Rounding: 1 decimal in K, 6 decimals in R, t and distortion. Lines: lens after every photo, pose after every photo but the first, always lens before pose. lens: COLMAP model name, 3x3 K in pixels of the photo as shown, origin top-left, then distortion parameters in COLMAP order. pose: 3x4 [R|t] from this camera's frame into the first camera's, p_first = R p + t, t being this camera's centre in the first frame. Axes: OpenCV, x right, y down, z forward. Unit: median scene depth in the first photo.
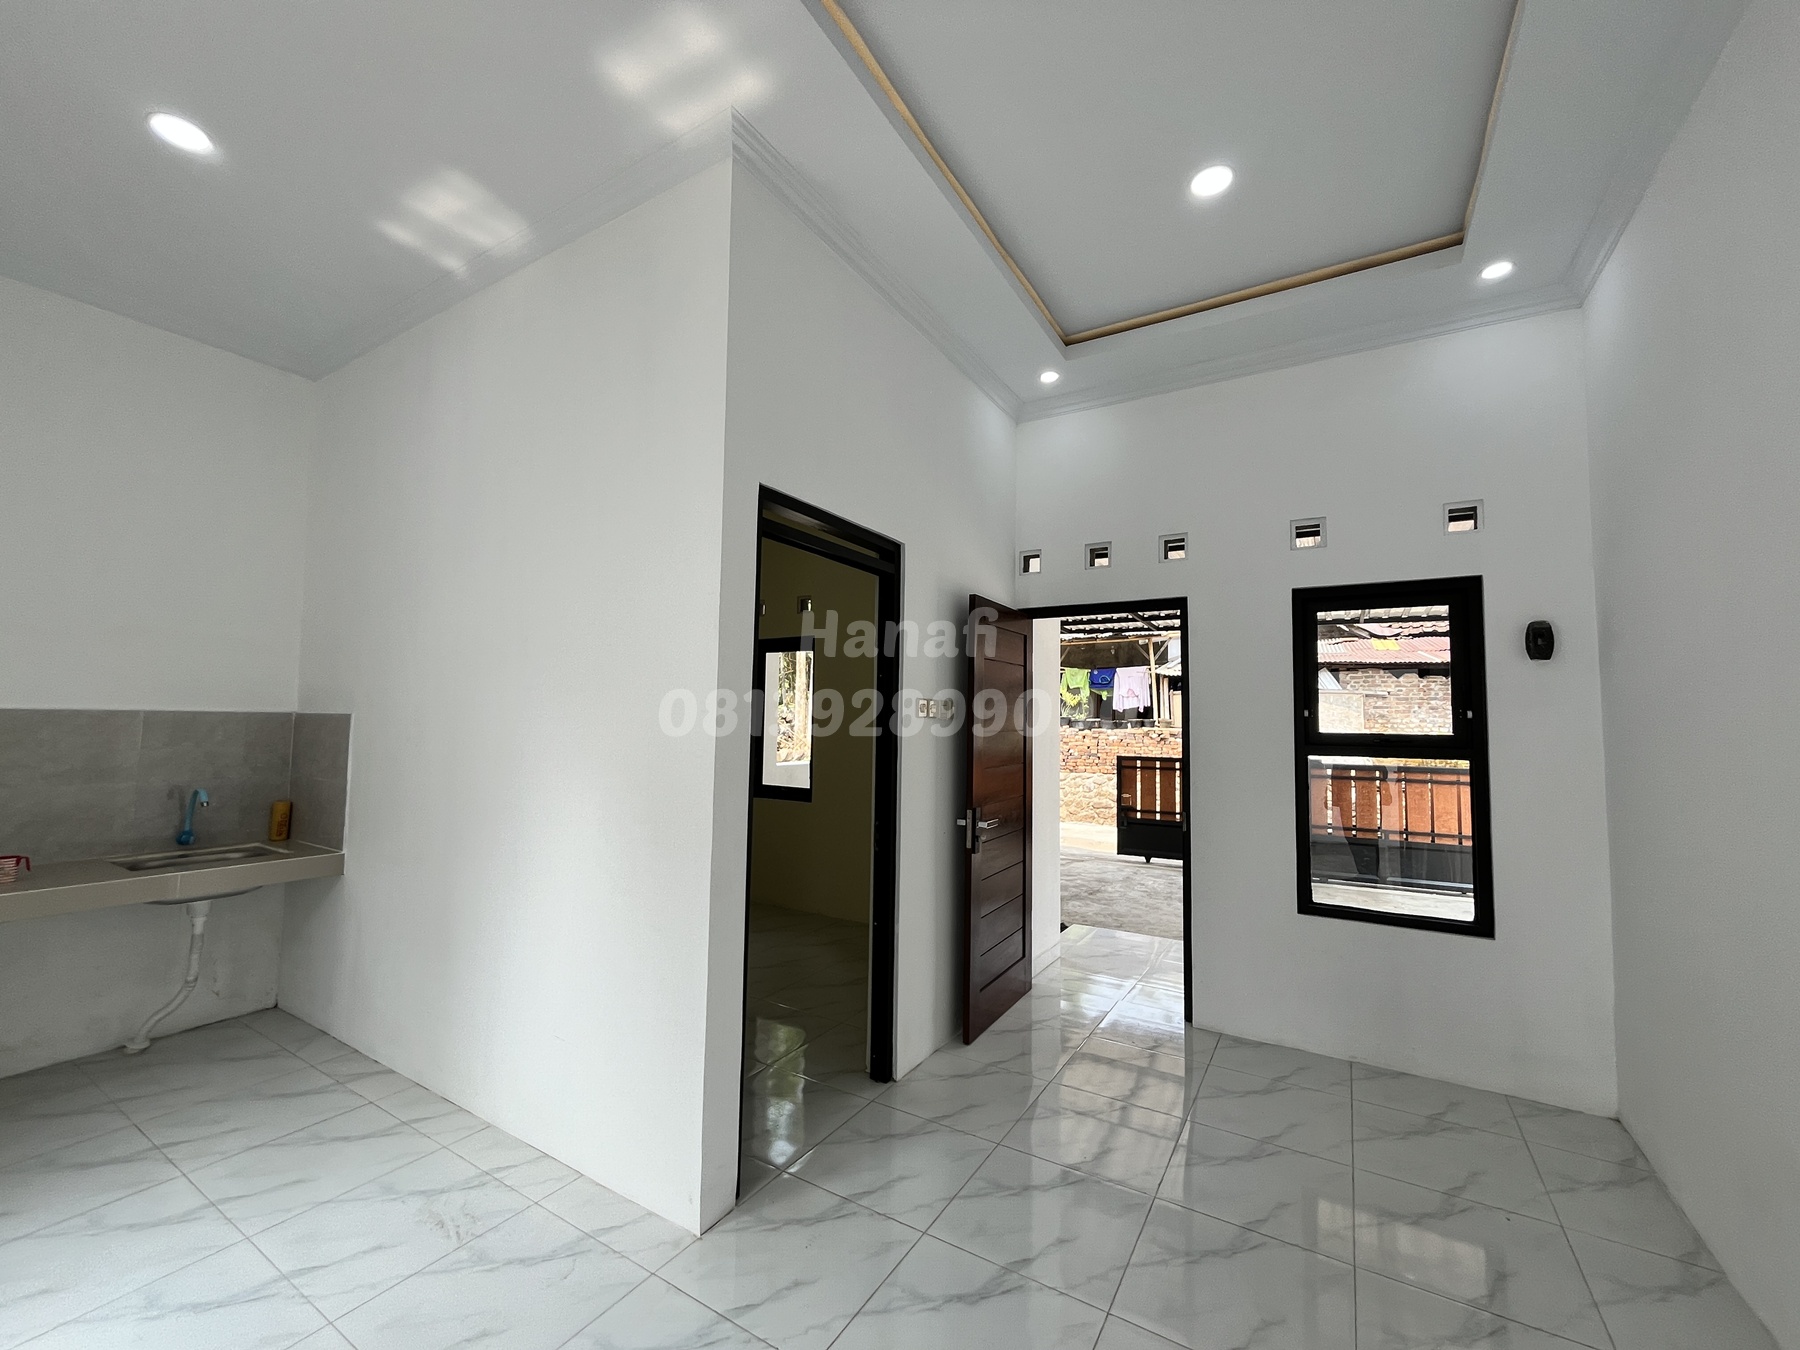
lens RADIAL K [[724.9, 0, 895.4], [0, 724.9, 676.3], [0, 0, 1]] dist [-0.002689, -0.000217]
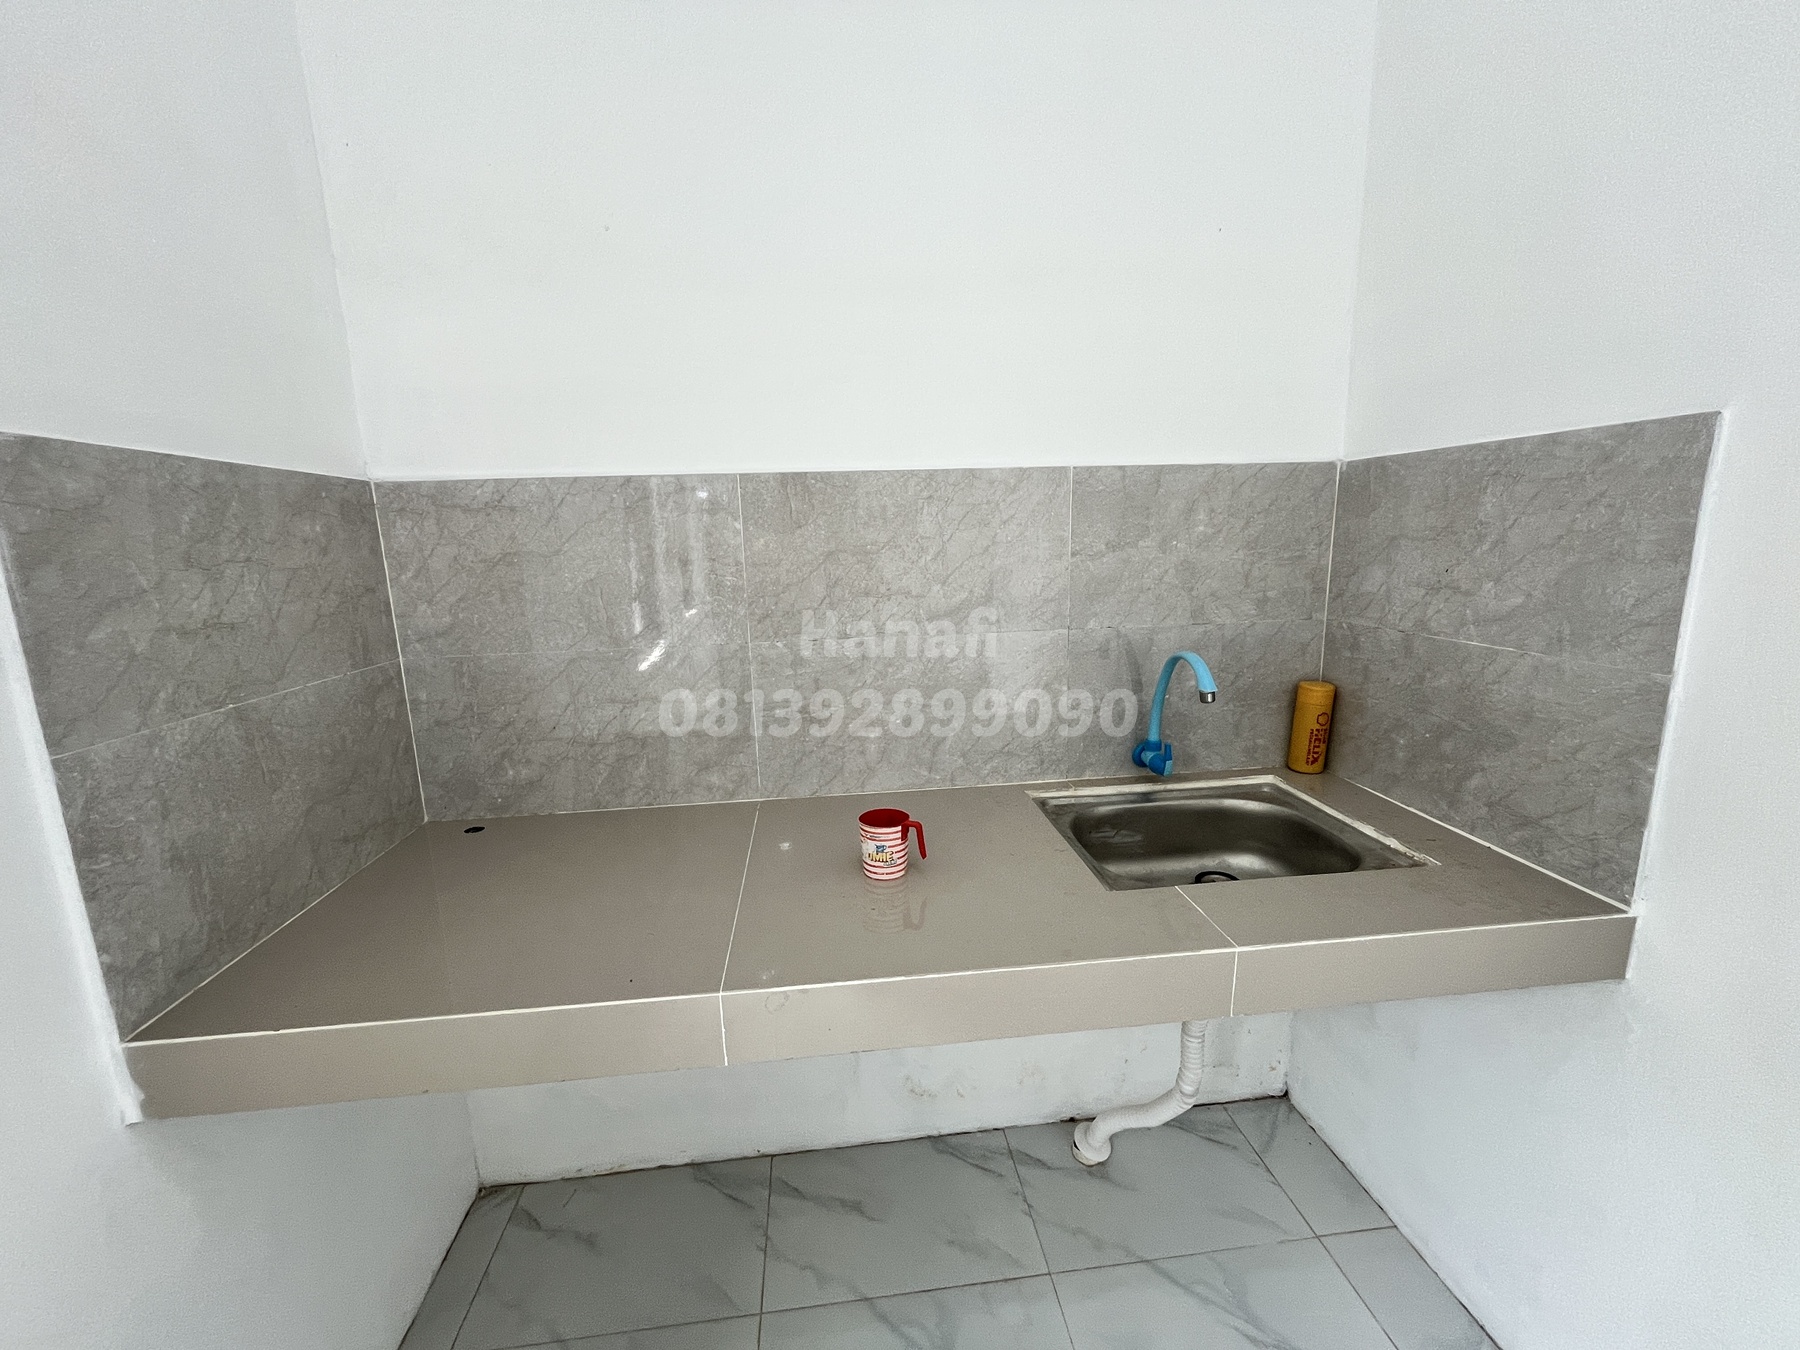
lens RADIAL K [[731.1, 0, 894.1], [0, 731.1, 673.5], [0, 0, 1]] dist [-0.002650, 0.000190]
pose [[0.608387, 0.116492, -0.785045, -0.724390], [0.086792, 0.973470, 0.211714, 0.064171], [0.788881, -0.196940, 0.582136, 0.617742]]
